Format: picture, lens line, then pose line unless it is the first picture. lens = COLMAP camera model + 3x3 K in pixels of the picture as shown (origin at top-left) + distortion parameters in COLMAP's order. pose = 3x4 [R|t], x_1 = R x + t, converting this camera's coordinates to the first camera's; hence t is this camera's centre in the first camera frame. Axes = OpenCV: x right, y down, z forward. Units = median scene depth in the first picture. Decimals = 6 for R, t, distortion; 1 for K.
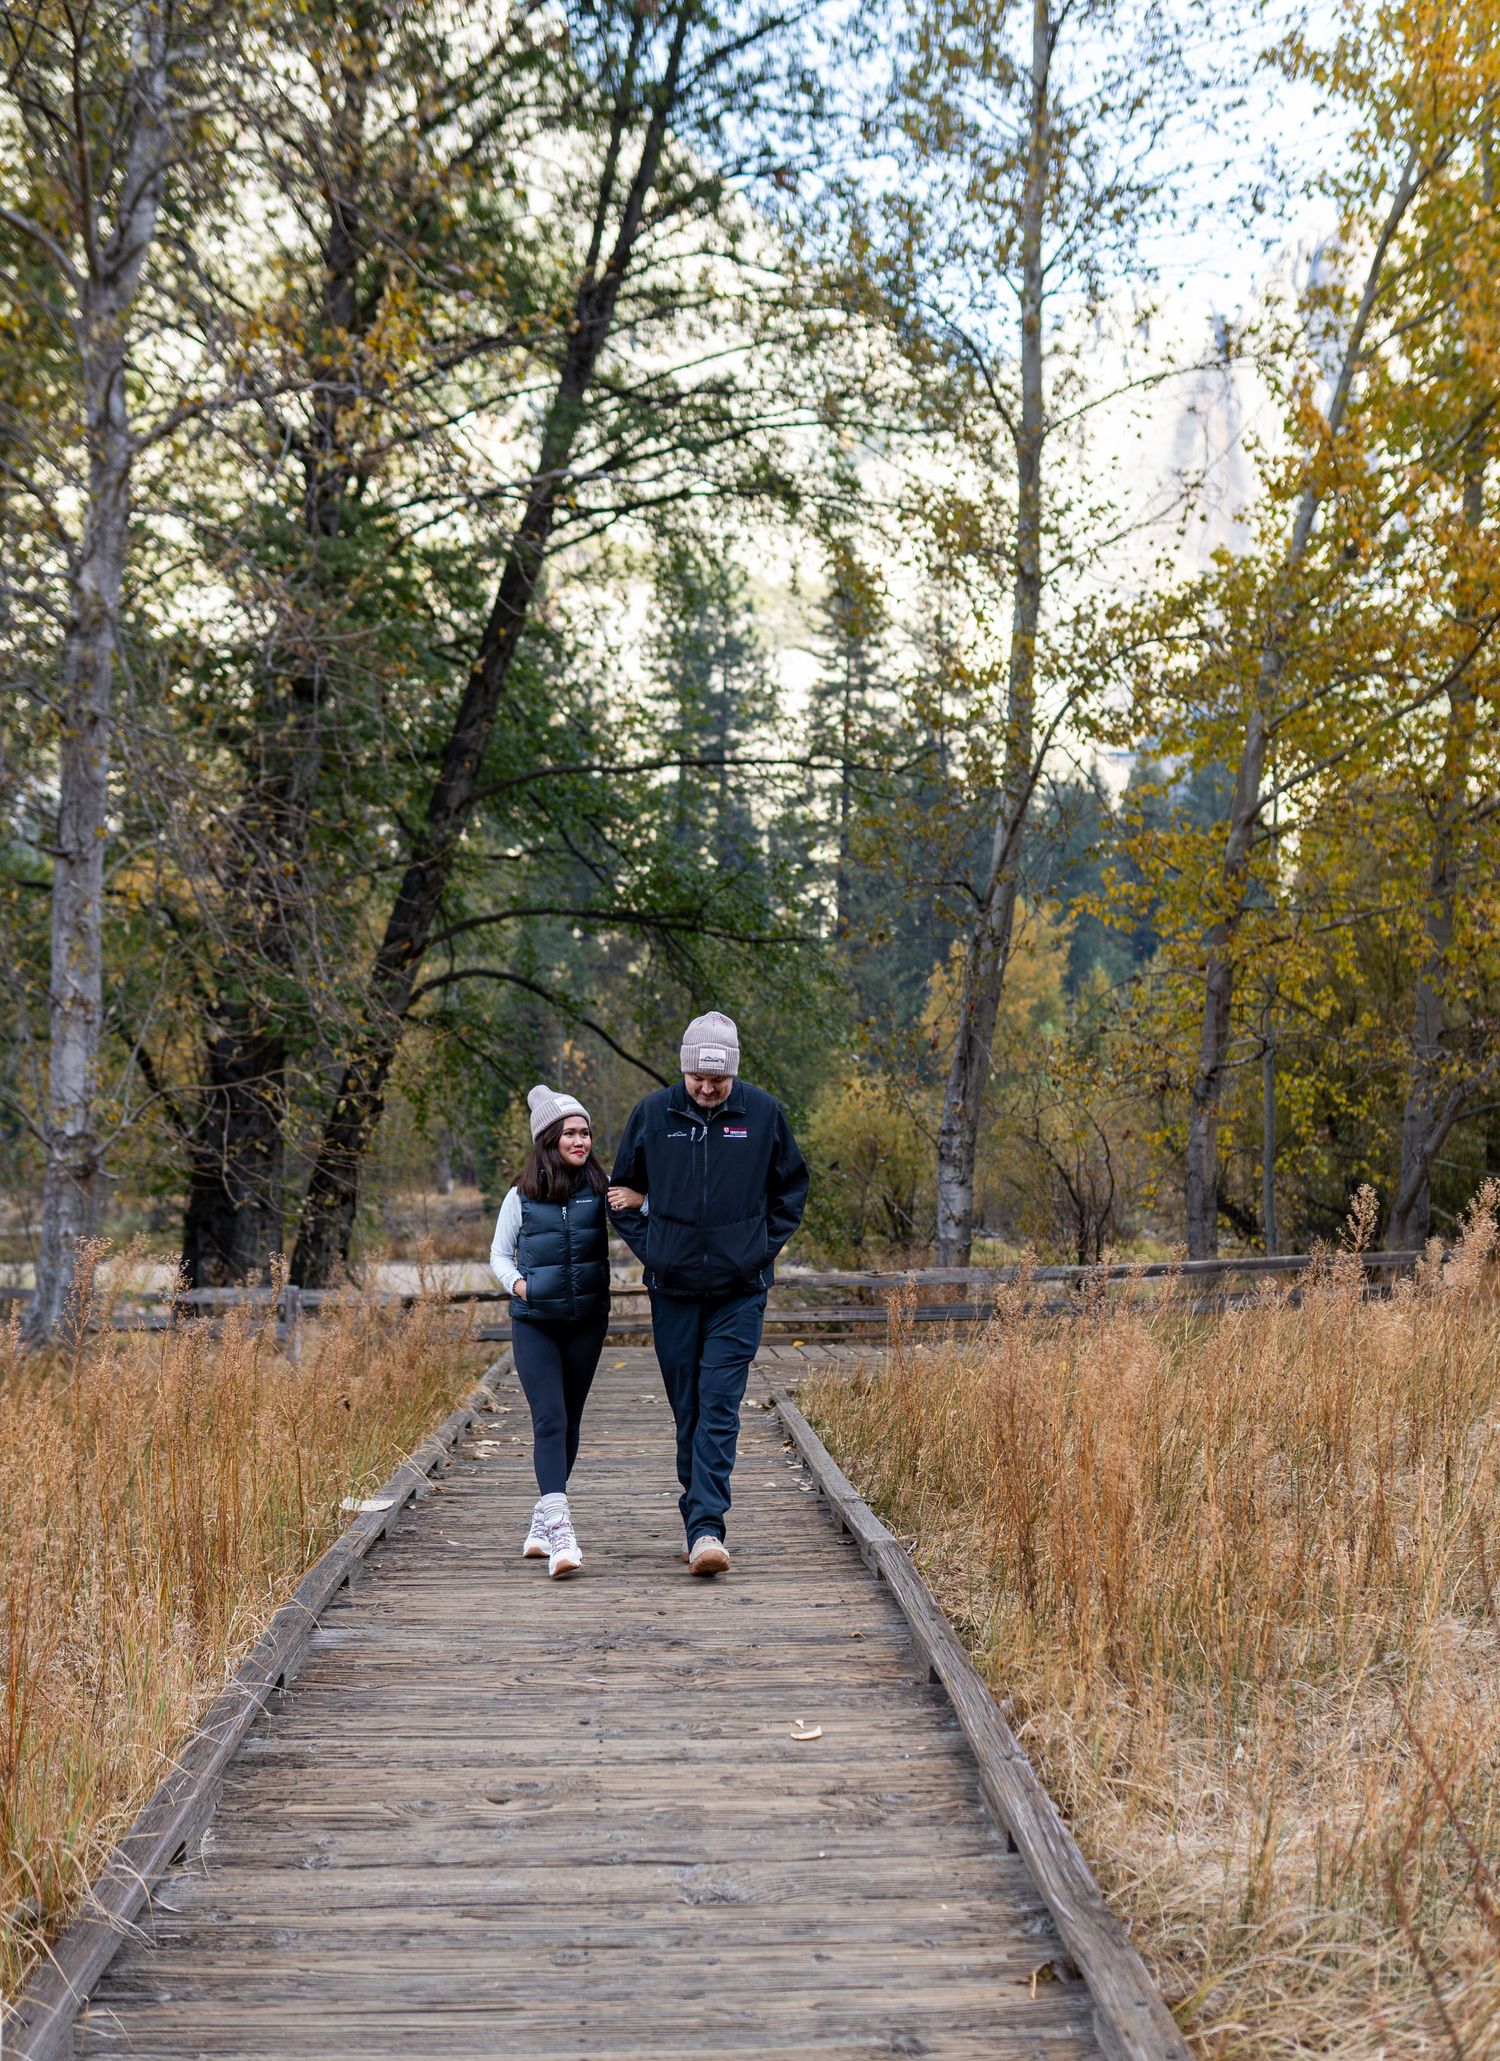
lens RADIAL K [[2203.5, 0, 750.0], [0, 2203.5, 1030.5], [0, 0, 1]] dist [0.236315, 0.003376]
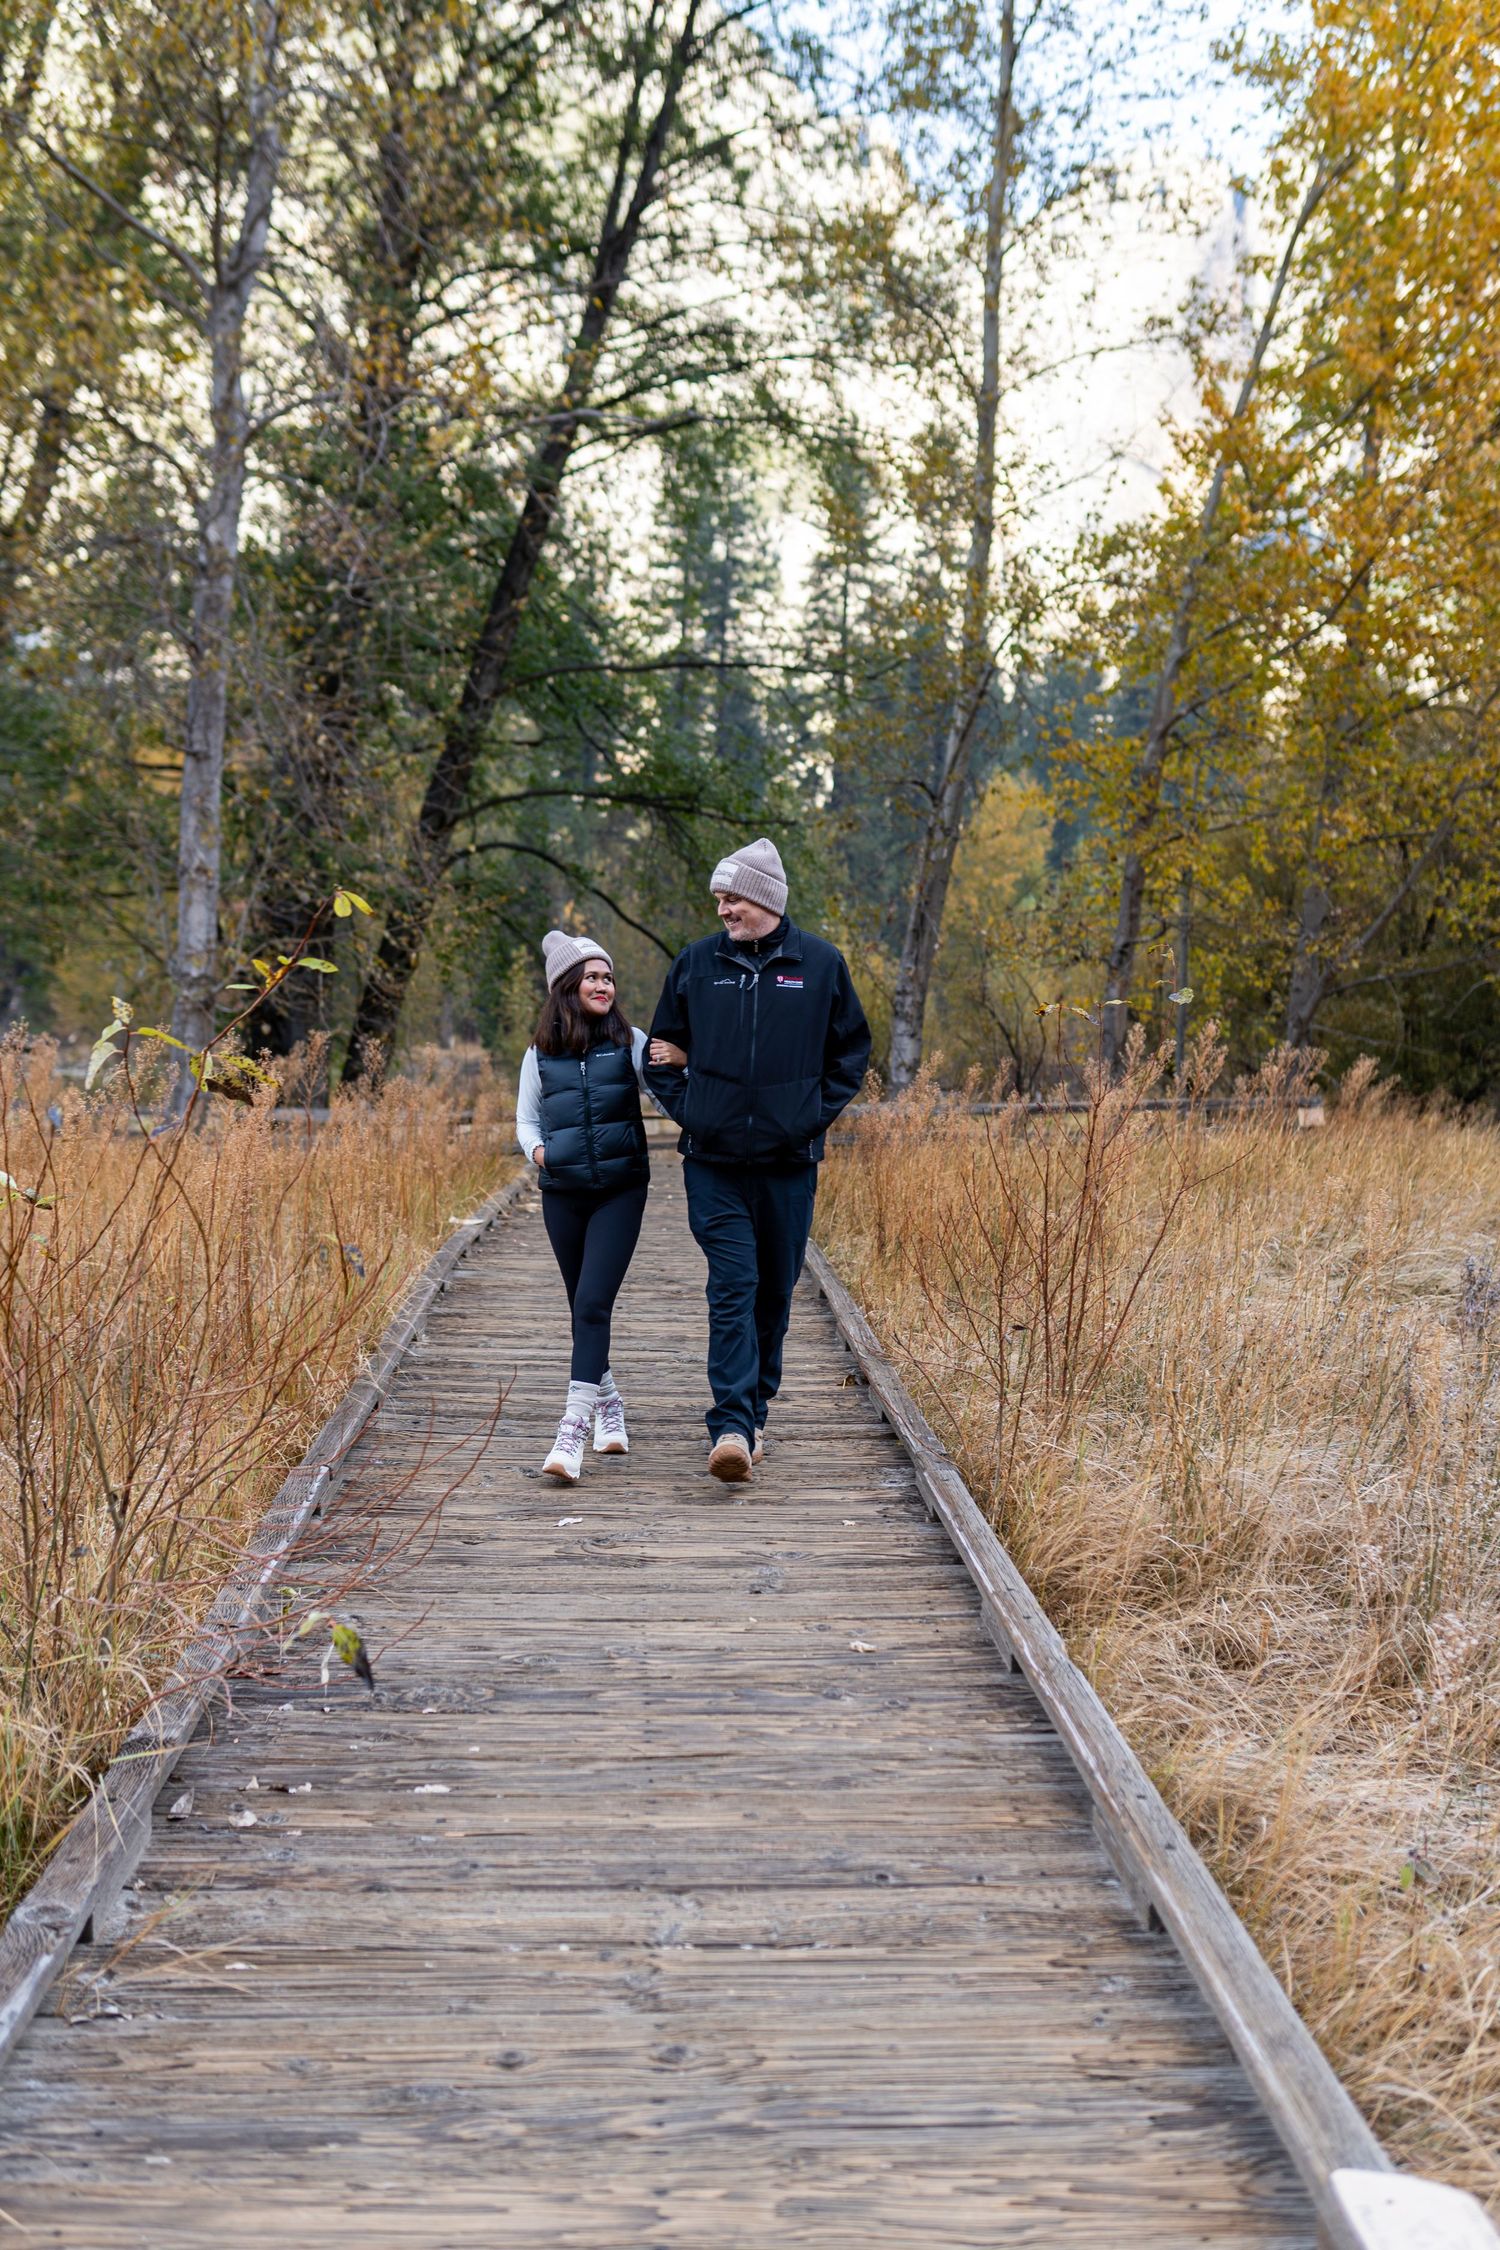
lens RADIAL K [[2210.8, 0, 743.5], [0, 2210.8, 1090.3], [0, 0, 1]] dist [0.010590, 0.024046]
pose [[0.999762, 0.021793, 0.000695, 0.003123], [-0.021770, 0.995906, 0.087733, -0.002571], [0.001220, -0.087728, 0.996144, -0.119736]]
